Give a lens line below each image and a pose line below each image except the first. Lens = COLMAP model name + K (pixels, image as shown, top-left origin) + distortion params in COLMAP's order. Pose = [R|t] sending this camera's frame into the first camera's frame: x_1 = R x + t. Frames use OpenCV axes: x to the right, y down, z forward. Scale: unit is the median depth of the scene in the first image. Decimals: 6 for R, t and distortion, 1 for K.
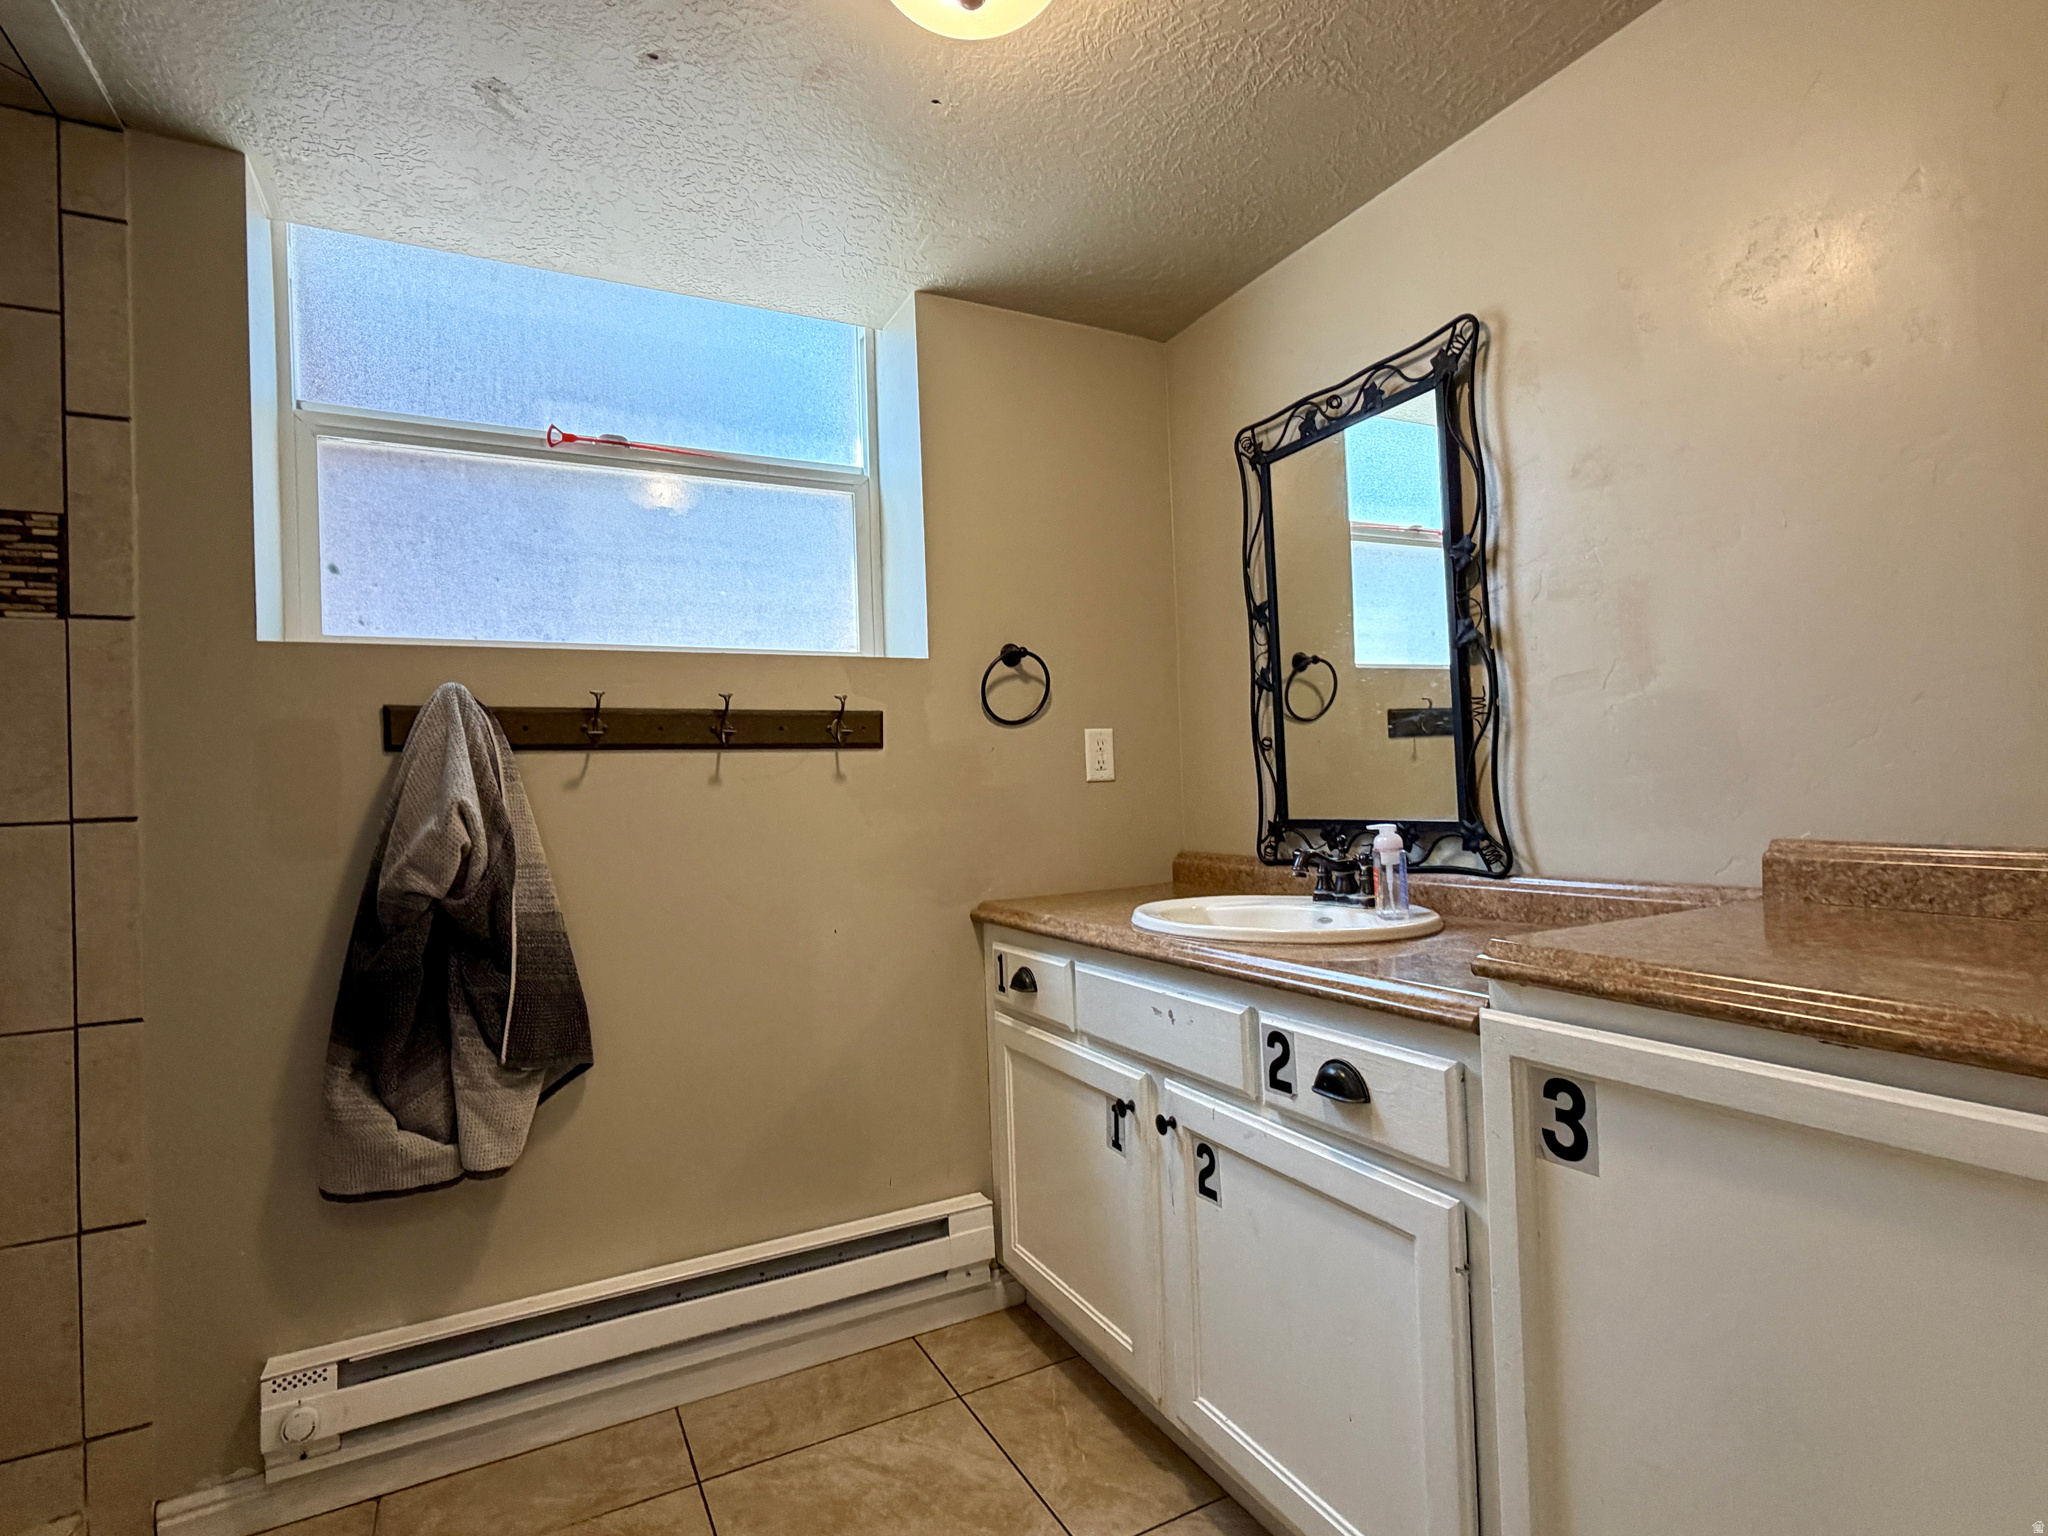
lens RADIAL K [[1014.3, 0, 1035.2], [0, 1014.3, 778.9], [0, 0, 1]] dist [-0.003409, -0.001025]
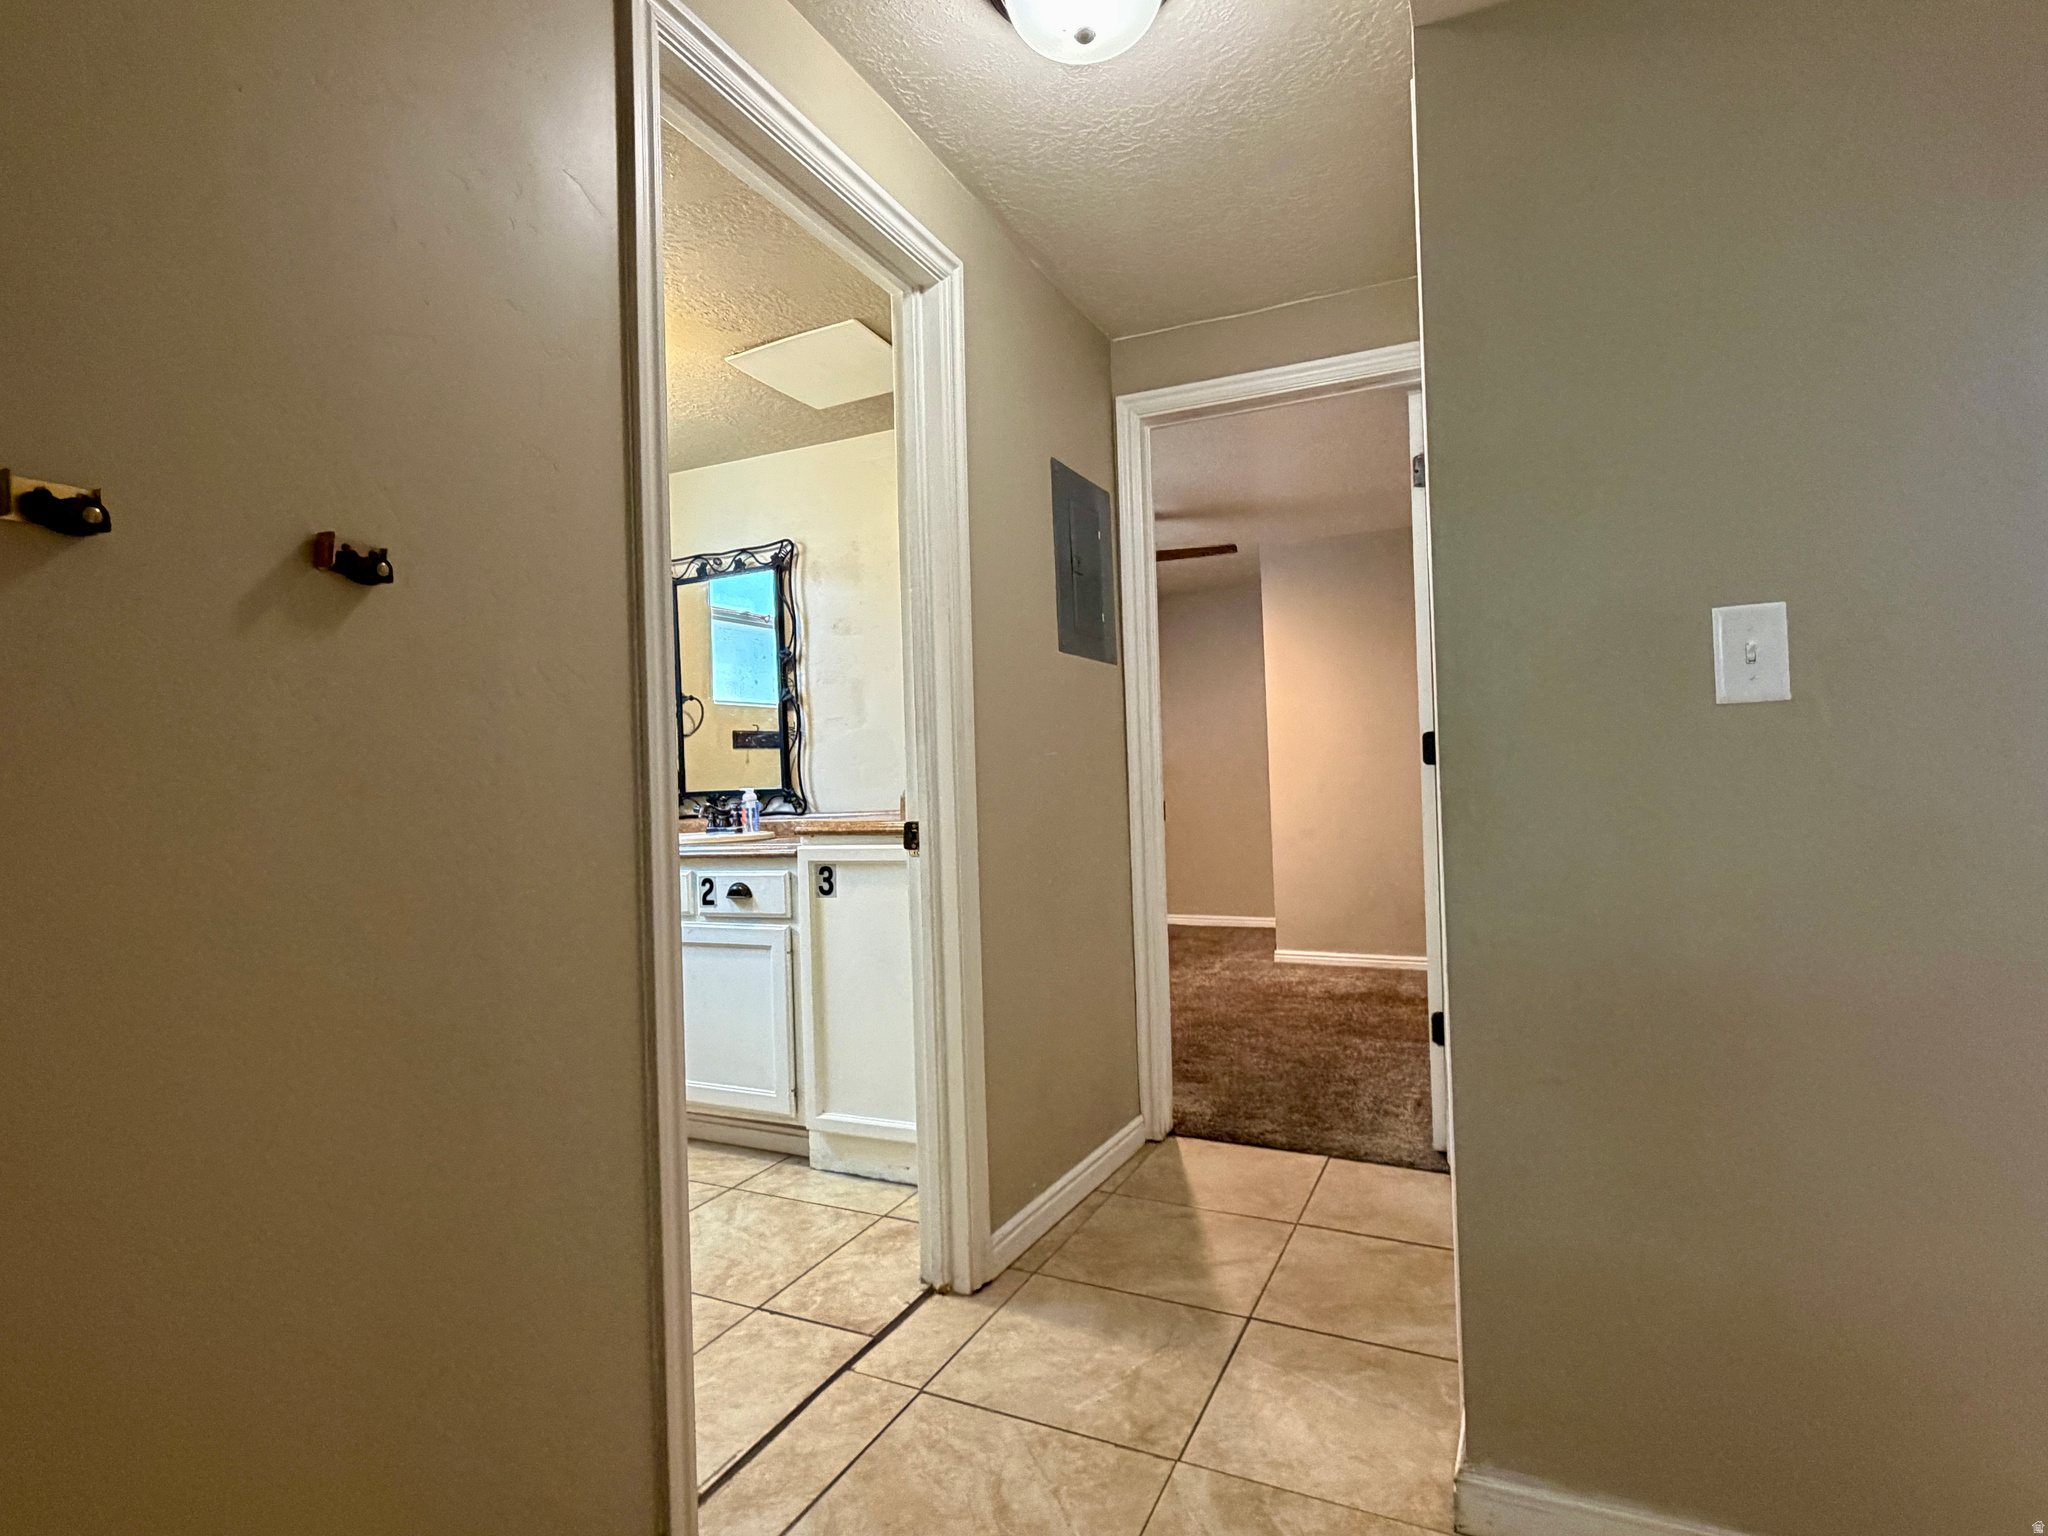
lens RADIAL K [[1014.3, 0, 1027.8], [0, 1014.3, 774.6], [0, 0, 1]] dist [-0.003409, -0.001025]
pose [[0.788013, 0.017431, 0.615412, -0.440462], [-0.002580, 0.999684, -0.025011, 0.063948], [-0.615654, 0.018122, 0.787808, -0.893116]]
